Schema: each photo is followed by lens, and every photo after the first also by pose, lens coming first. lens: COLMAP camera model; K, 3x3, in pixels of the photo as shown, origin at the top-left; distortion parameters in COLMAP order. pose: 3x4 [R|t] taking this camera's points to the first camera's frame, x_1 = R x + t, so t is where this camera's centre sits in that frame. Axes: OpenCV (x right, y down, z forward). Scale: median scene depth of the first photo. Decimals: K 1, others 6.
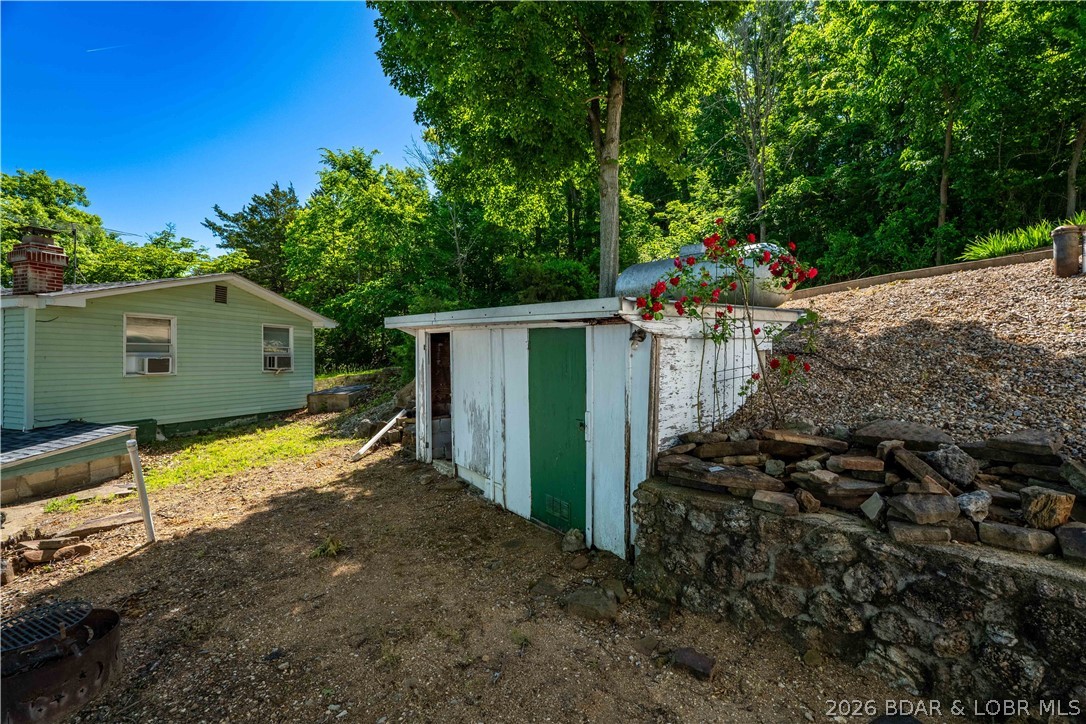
lens RADIAL K [[475.3, 0, 542.9], [0, 475.3, 361.3], [0, 0, 1]] dist [-0.009106, 0.000310]
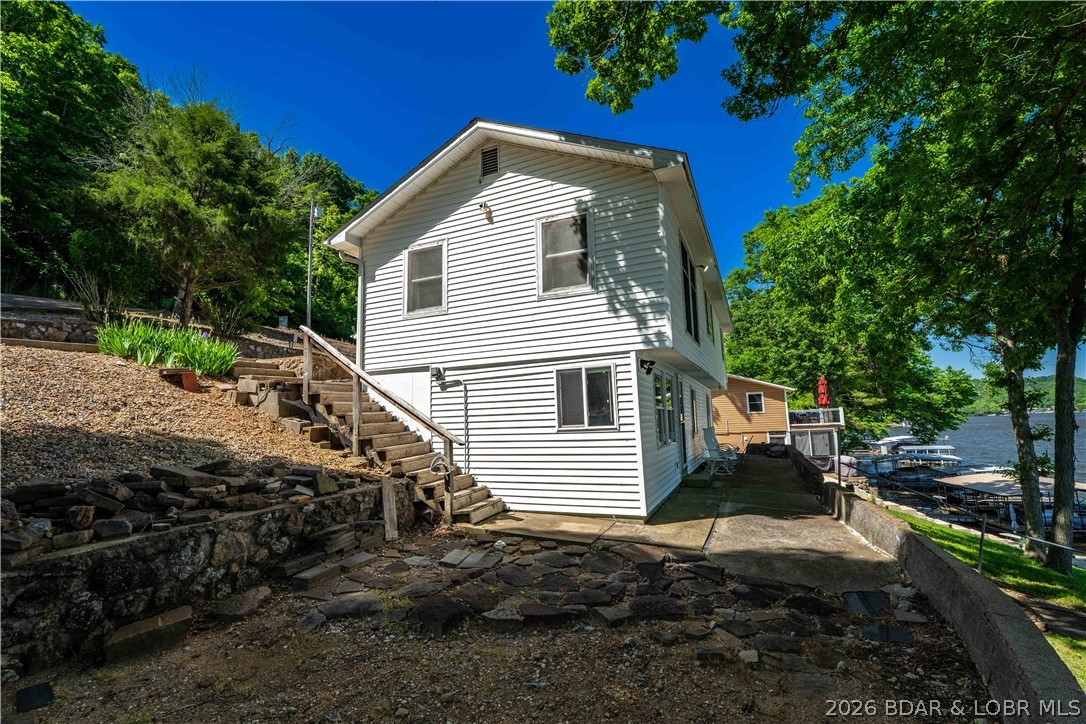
lens RADIAL K [[475.3, 0, 543.3], [0, 475.3, 358.9], [0, 0, 1]] dist [-0.009106, 0.000310]
pose [[-0.420496, 0.121619, 0.899106, -1.266021], [0.028515, 0.992257, -0.120883, 0.001484], [-0.906846, -0.025193, -0.420708, 0.238347]]
